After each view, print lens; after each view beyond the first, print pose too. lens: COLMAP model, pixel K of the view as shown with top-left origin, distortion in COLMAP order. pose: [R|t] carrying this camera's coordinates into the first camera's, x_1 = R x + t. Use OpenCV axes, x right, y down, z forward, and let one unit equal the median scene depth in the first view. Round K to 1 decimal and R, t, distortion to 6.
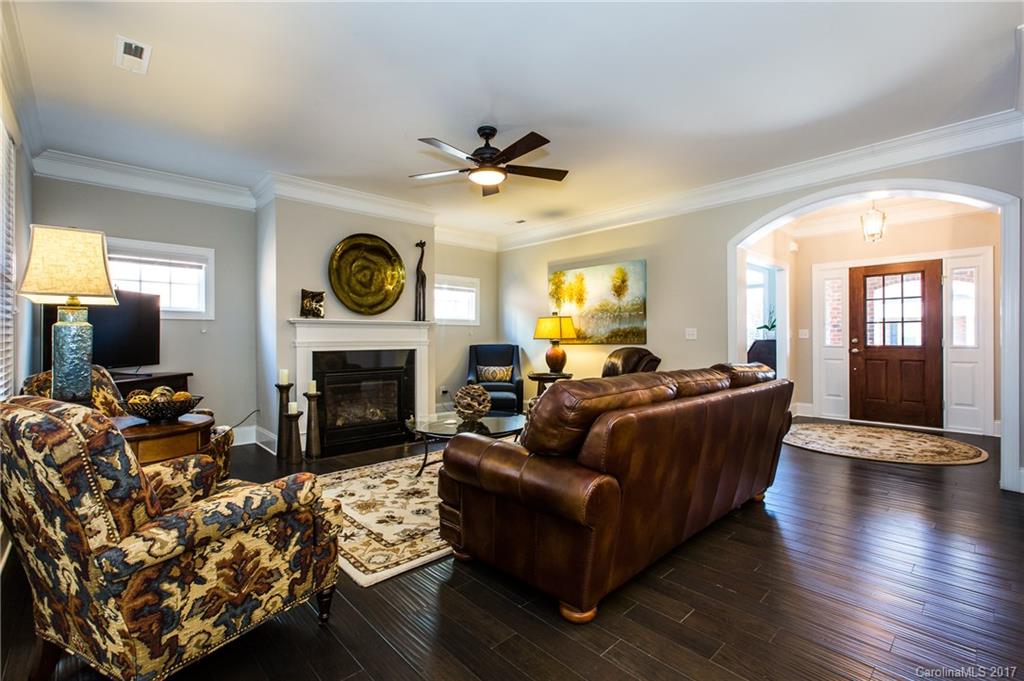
lens RADIAL K [[449.2, 0, 520.8], [0, 449.2, 342.5], [0, 0, 1]] dist [-0.001384, 0.000131]
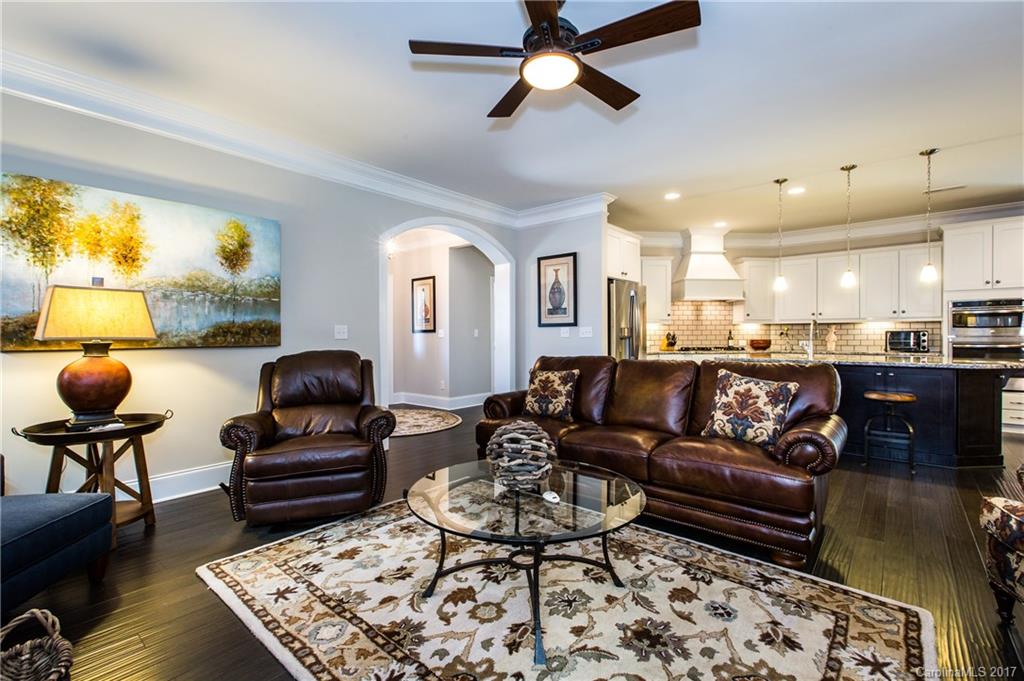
lens RADIAL K [[453.9, 0, 510.1], [0, 453.9, 334.9], [0, 0, 1]] dist [0.000010, -0.000246]
pose [[-0.089684, 0.007103, 0.995945, -0.437567], [0.011133, 0.999919, -0.006129, -0.005251], [-0.995908, 0.010539, -0.089756, 0.708573]]
